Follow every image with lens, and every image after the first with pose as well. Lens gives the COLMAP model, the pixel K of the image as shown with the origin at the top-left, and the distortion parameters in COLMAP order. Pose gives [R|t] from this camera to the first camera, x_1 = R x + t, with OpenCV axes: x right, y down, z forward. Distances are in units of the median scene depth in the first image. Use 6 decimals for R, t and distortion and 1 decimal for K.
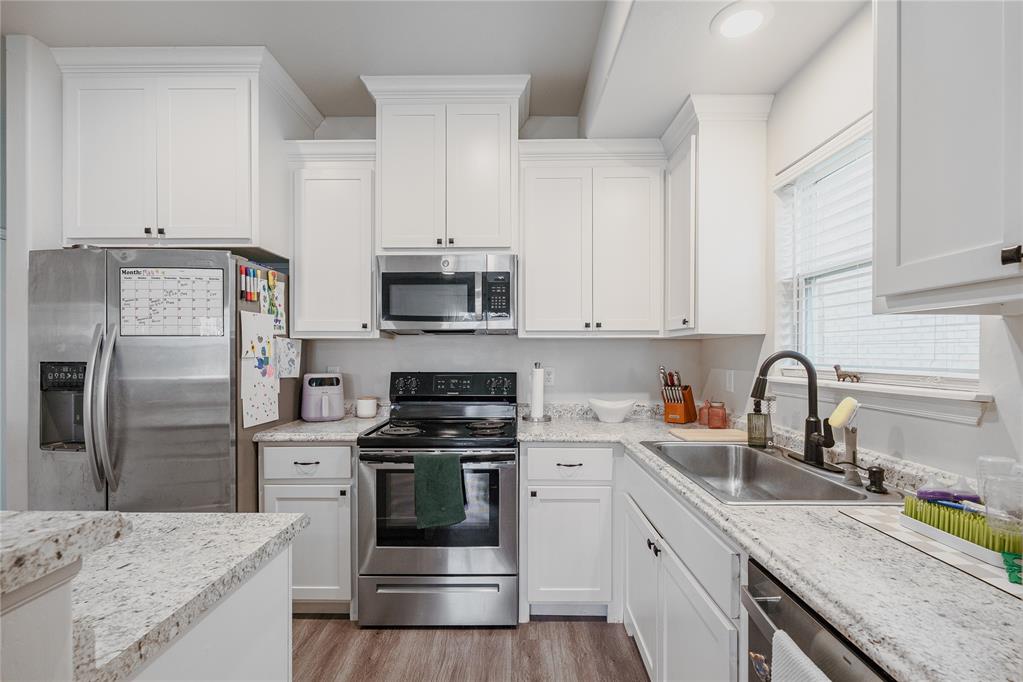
lens RADIAL K [[454.2, 0, 514.9], [0, 454.2, 351.9], [0, 0, 1]] dist [-0.000795, -0.000179]
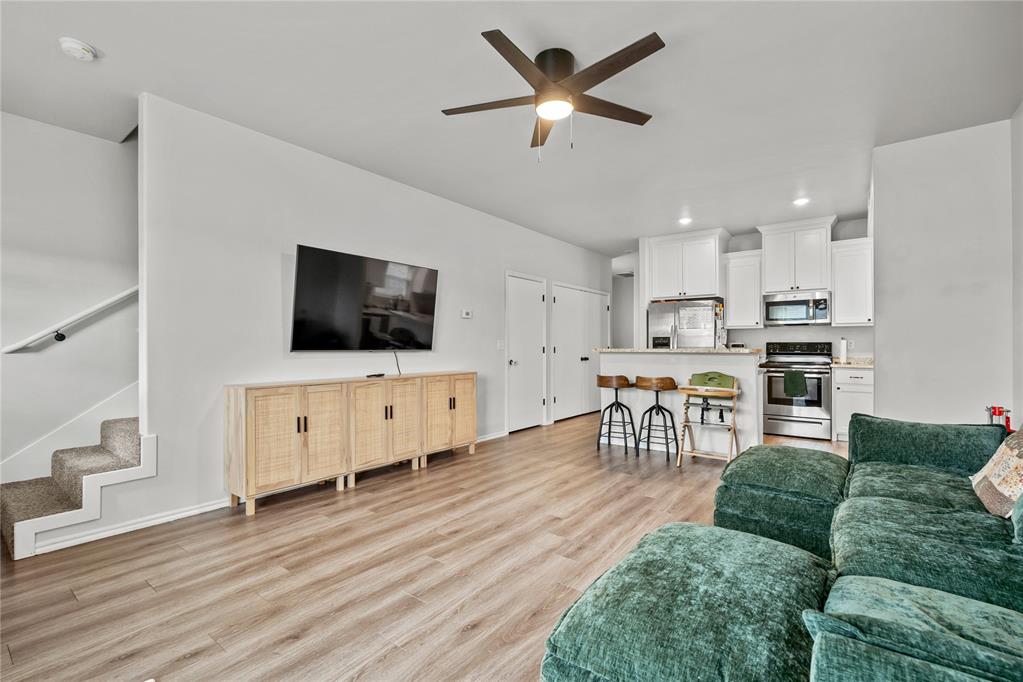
lens RADIAL K [[454.2, 0, 510.9], [0, 454.2, 340.6], [0, 0, 1]] dist [-0.000795, -0.000179]
pose [[0.800270, -0.005536, -0.599614, 0.087694], [-0.000571, 0.999950, -0.009994, 0.066940], [0.599640, 0.008340, 0.800227, -1.875047]]
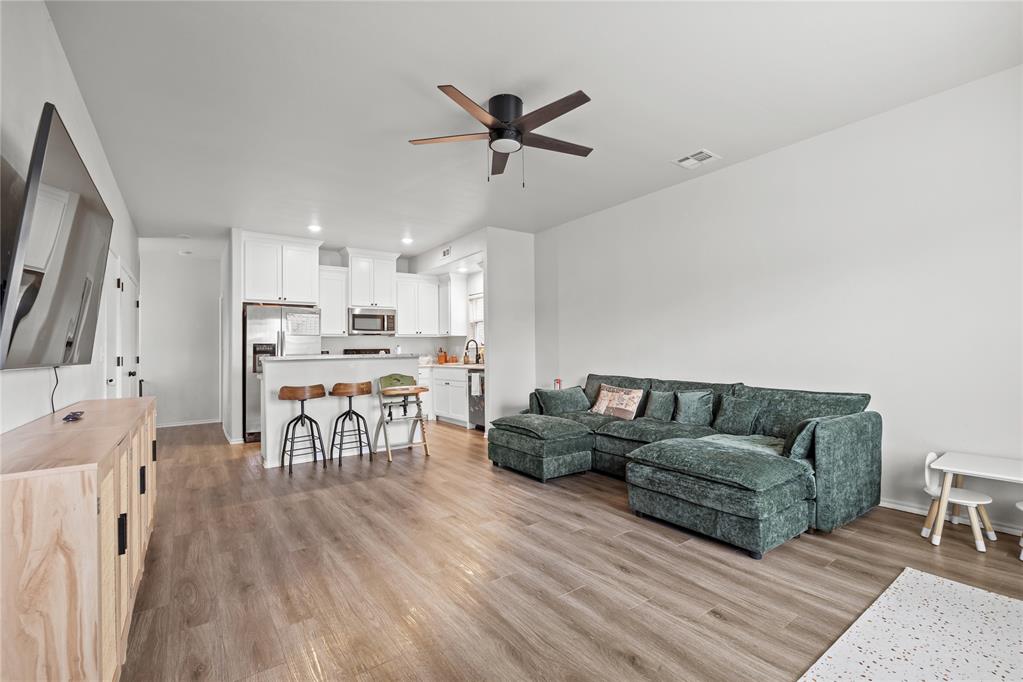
lens RADIAL K [[454.2, 0, 512.4], [0, 454.2, 339.8], [0, 0, 1]] dist [-0.000795, -0.000179]
pose [[0.802738, 0.002338, 0.596328, -1.205309], [0.013932, 0.999646, -0.022675, 0.071304], [-0.596170, 0.026510, 0.802421, -1.947934]]
